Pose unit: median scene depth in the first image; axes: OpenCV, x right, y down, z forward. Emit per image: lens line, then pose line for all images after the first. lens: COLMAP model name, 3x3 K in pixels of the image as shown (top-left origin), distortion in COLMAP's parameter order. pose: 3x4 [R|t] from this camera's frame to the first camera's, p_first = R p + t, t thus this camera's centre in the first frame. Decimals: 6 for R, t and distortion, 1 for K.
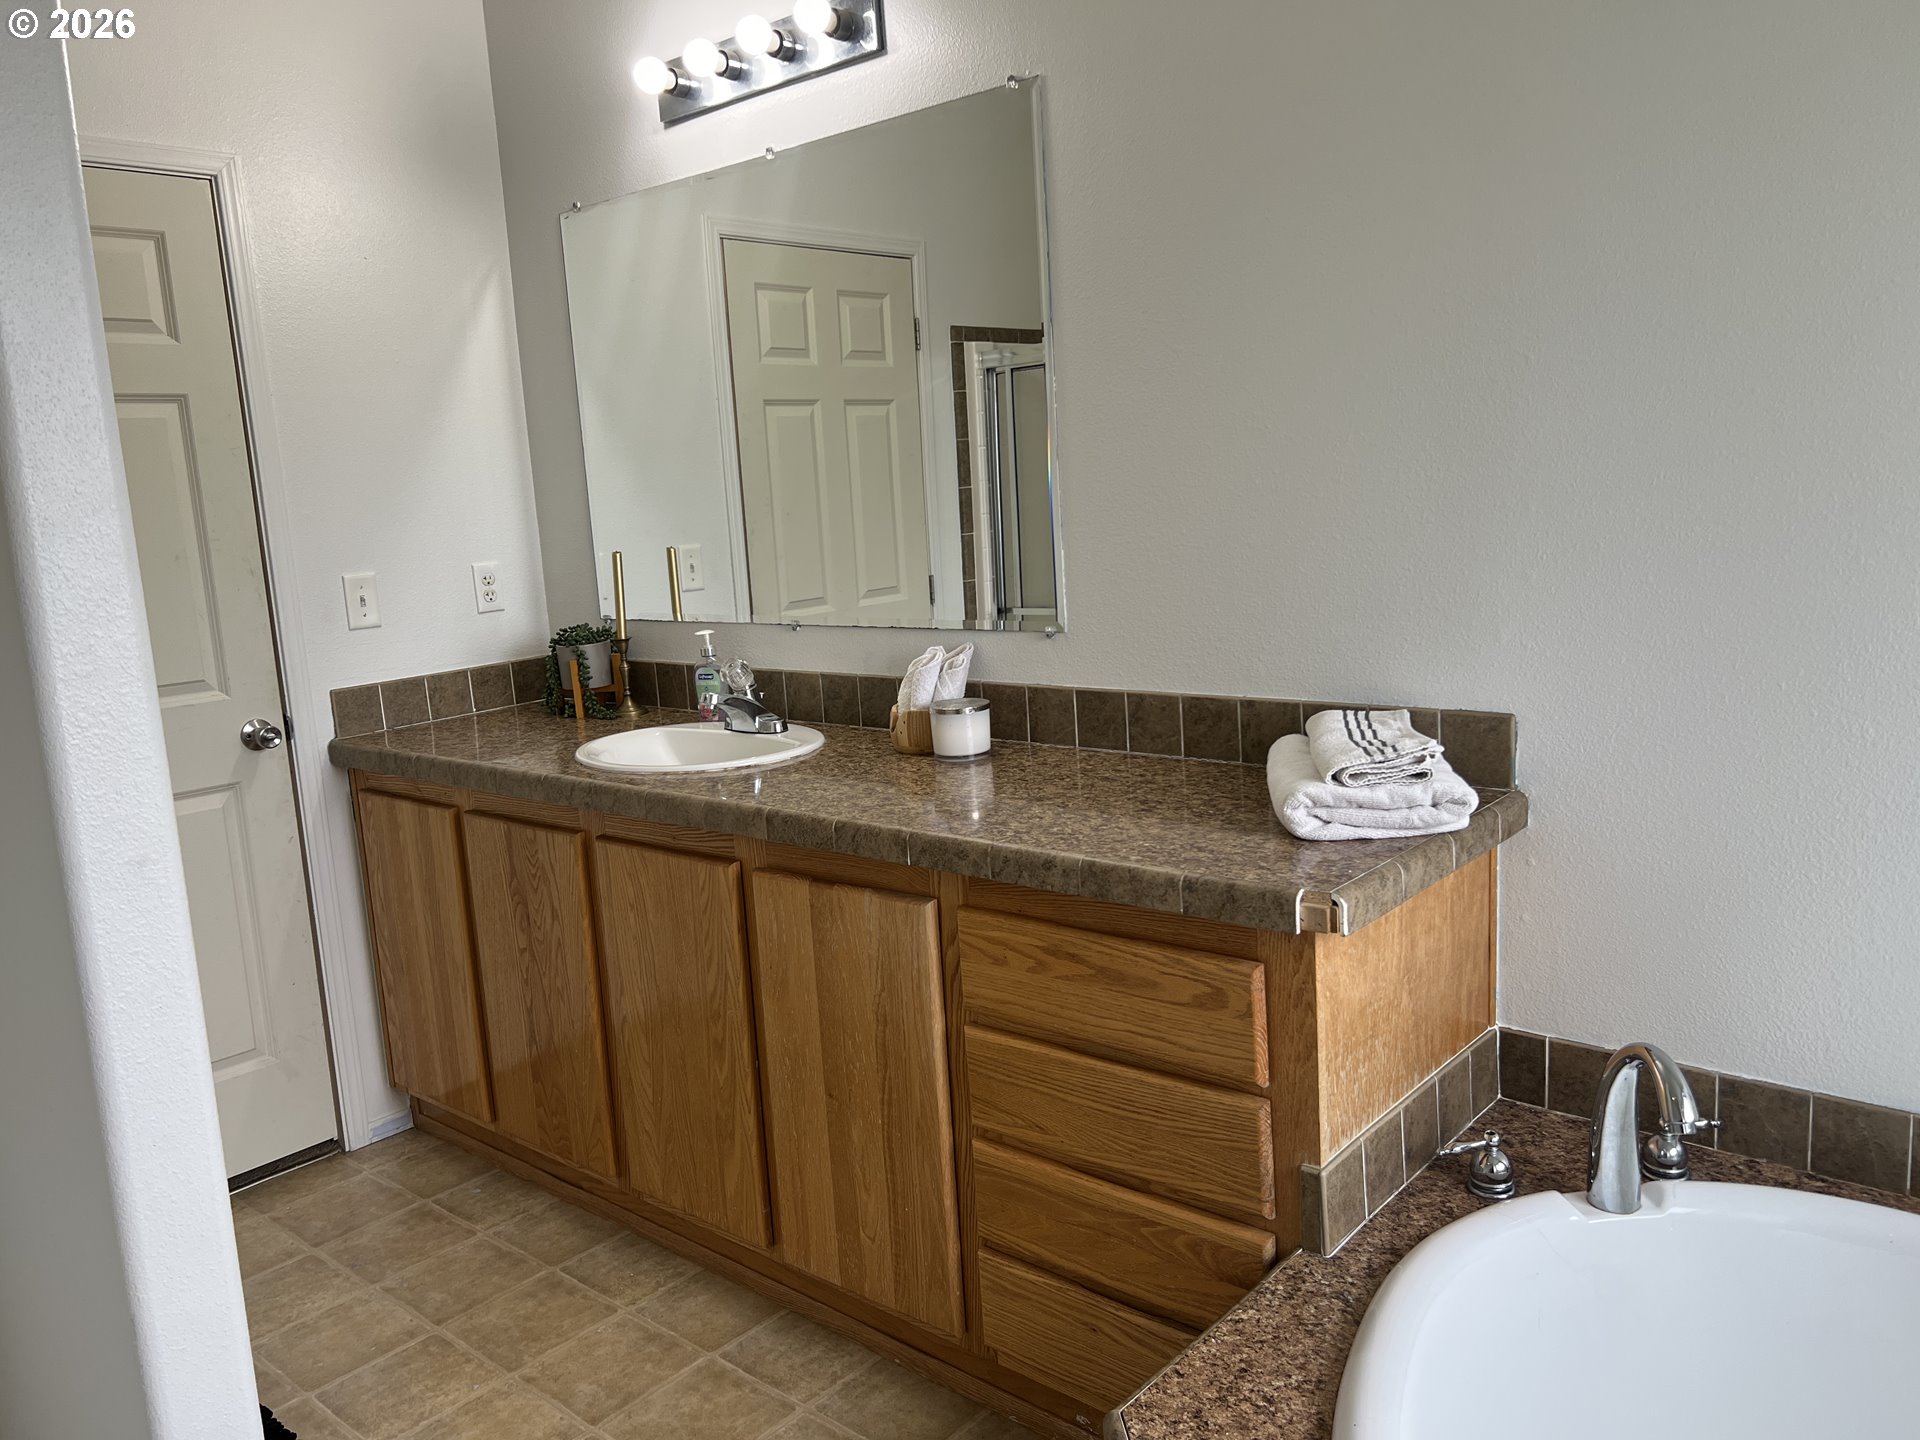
lens RADIAL K [[1429.9, 0, 963.0], [0, 1429.9, 723.0], [0, 0, 1]] dist [0.052154, -0.055522]
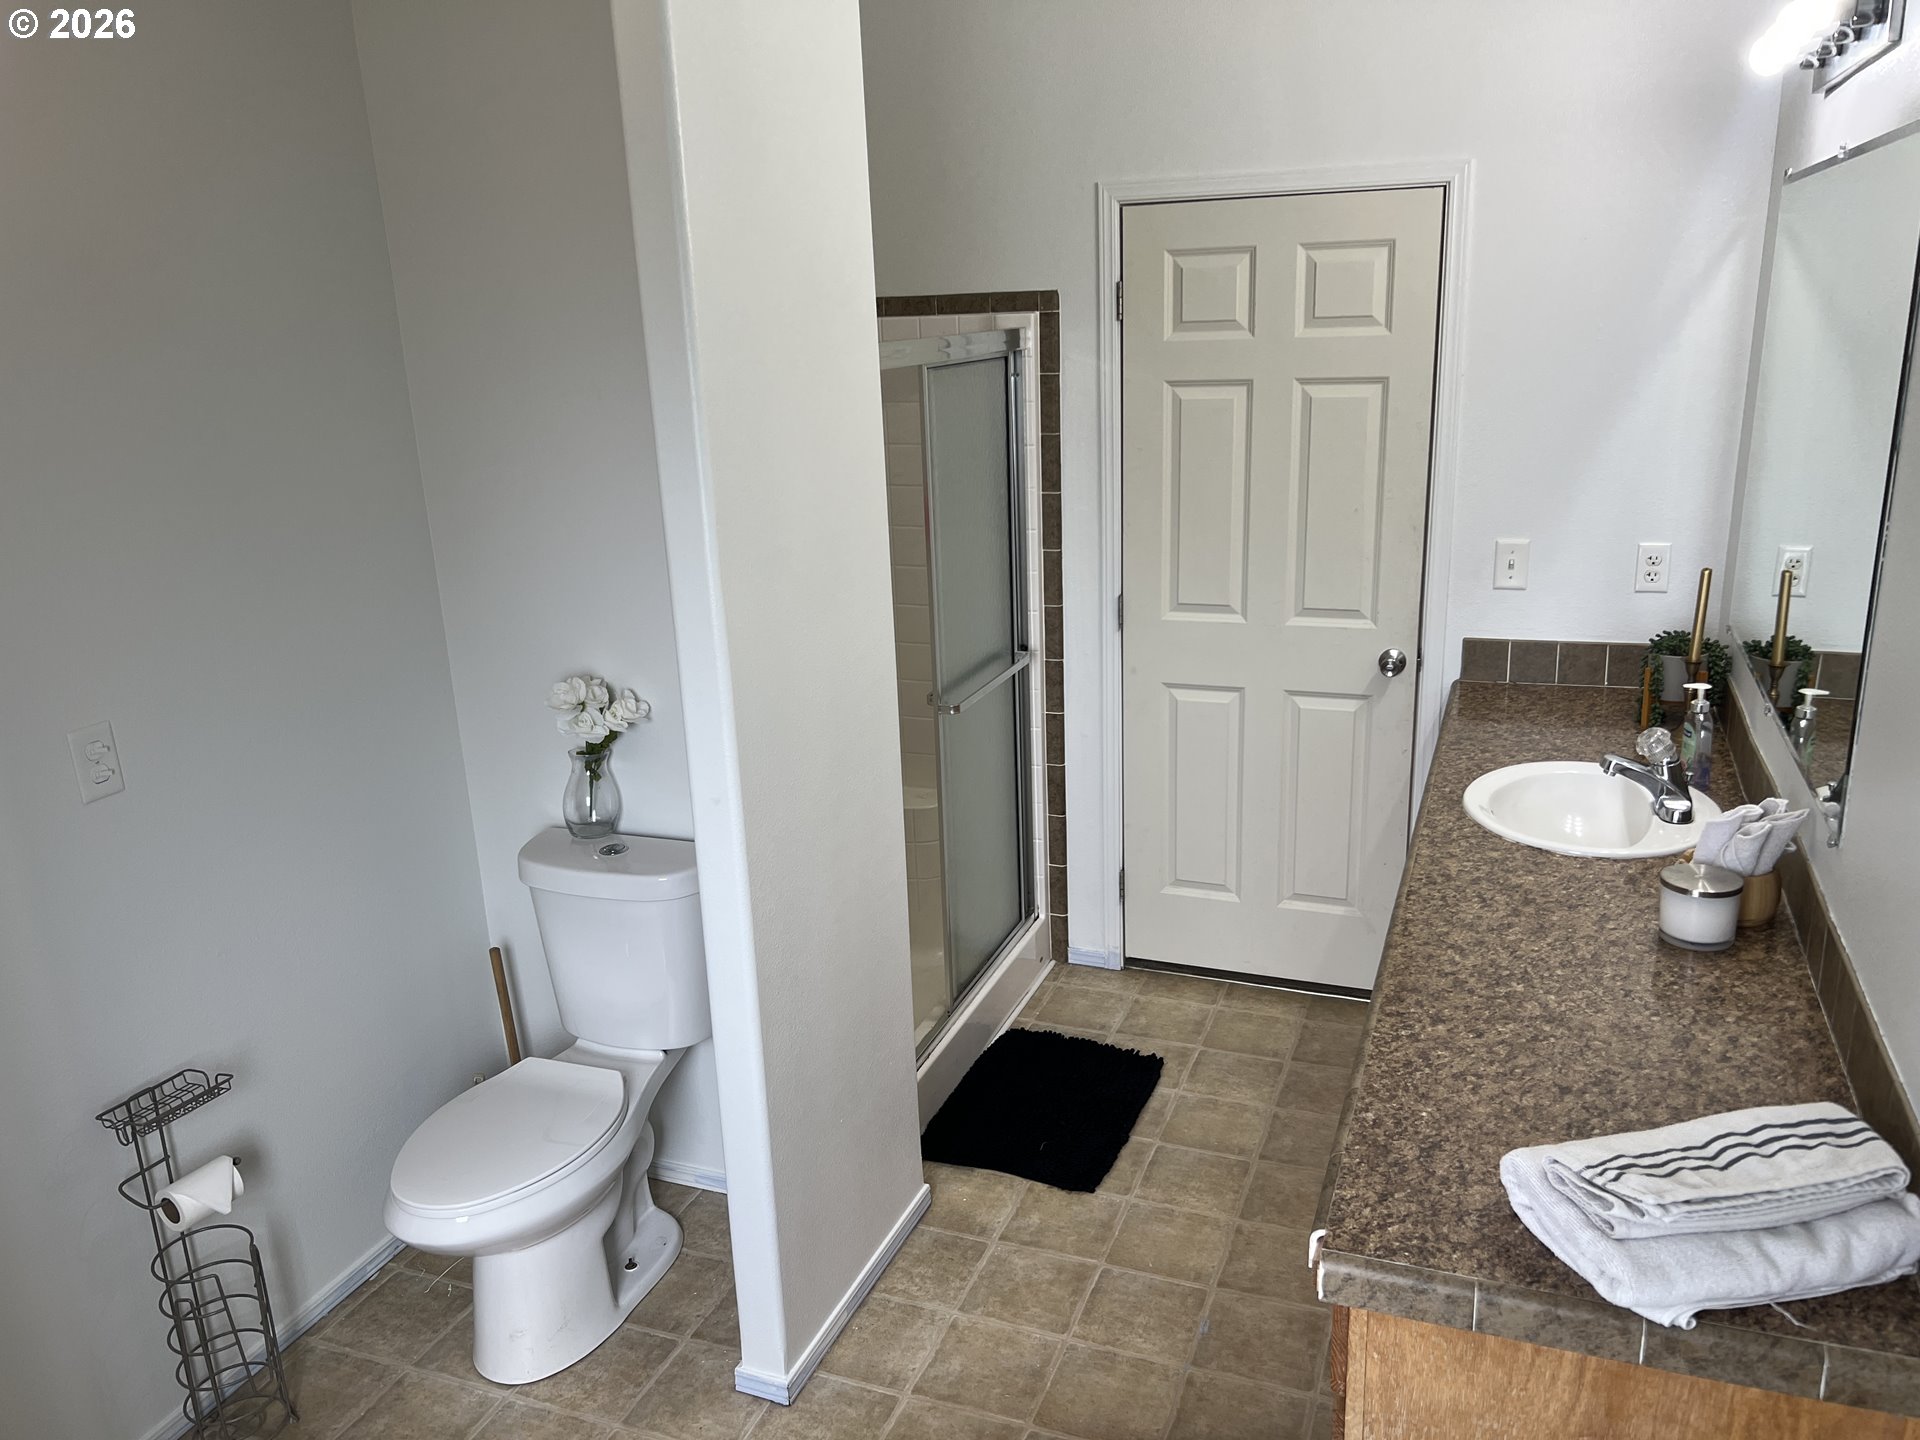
lens RADIAL K [[1429.9, 0, 963.0], [0, 1429.9, 723.0], [0, 0, 1]] dist [0.052154, -0.055522]
pose [[0.336717, 0.307425, -0.890006, 0.450517], [-0.143786, 0.950903, 0.274061, -0.210887], [0.930563, 0.035689, 0.364389, 0.227118]]
